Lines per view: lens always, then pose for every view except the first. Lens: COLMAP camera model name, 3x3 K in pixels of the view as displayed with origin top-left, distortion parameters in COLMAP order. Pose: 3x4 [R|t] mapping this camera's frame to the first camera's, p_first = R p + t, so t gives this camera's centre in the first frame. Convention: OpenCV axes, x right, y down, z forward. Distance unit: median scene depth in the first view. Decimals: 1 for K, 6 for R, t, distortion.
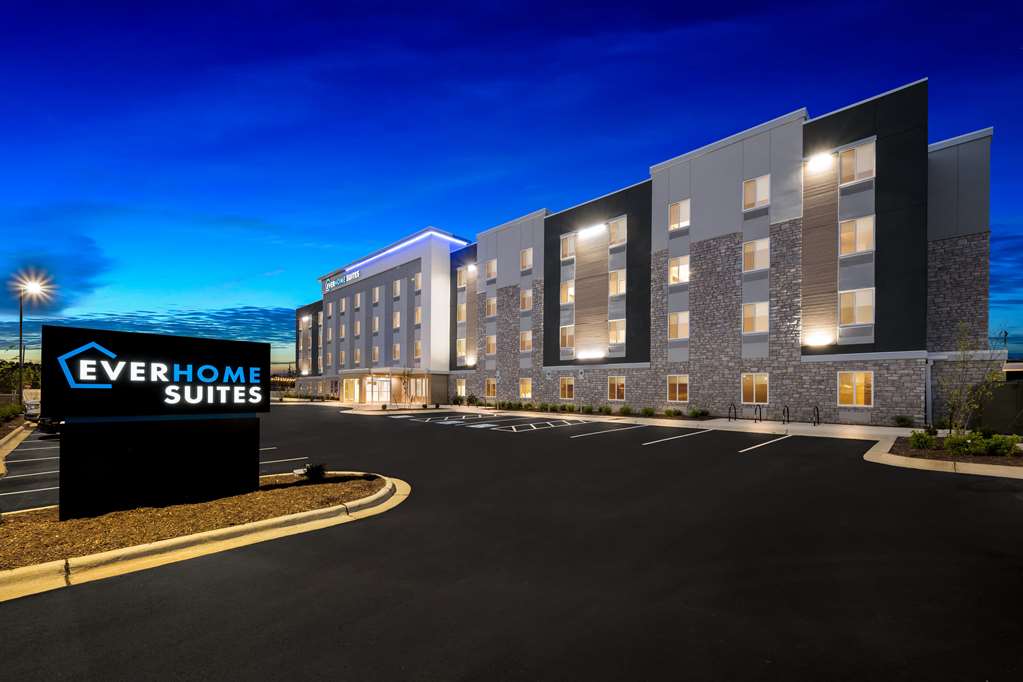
lens RADIAL K [[429.7, 0, 512.1], [0, 429.7, 395.1], [0, 0, 1]] dist [-0.000380, -0.000362]
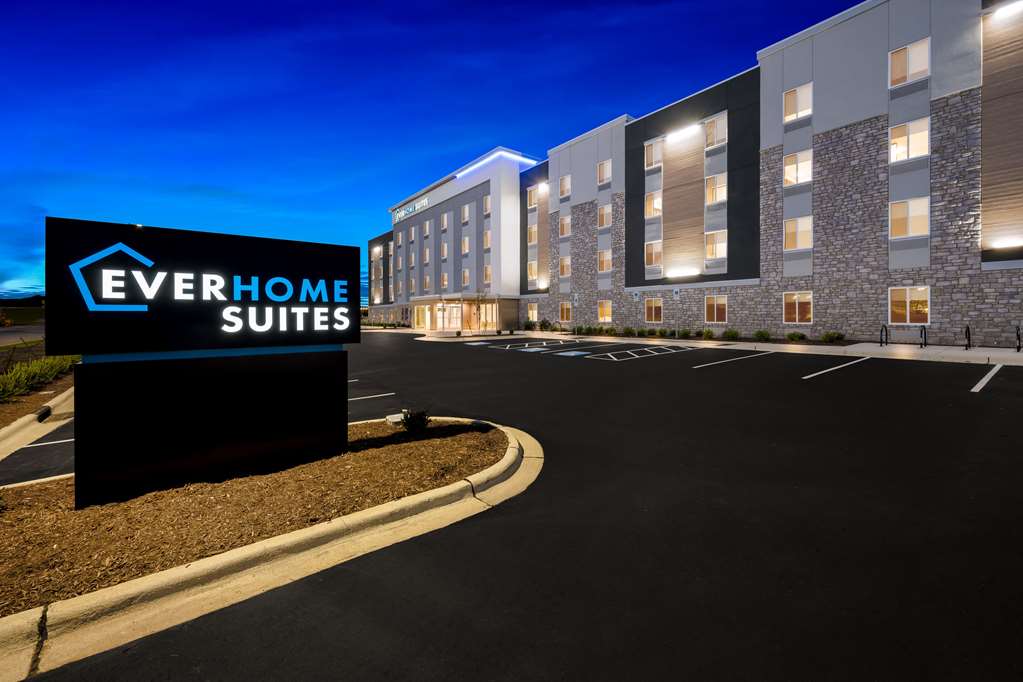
lens RADIAL K [[425.3, 0, 511.4], [0, 425.3, 318.2], [0, 0, 1]] dist [-0.000220, -0.000099]
pose [[0.990020, -0.016025, -0.140013, -0.059680], [0.015279, 0.999863, -0.006404, 0.001966], [0.140096, 0.004201, 0.990129, 0.092380]]
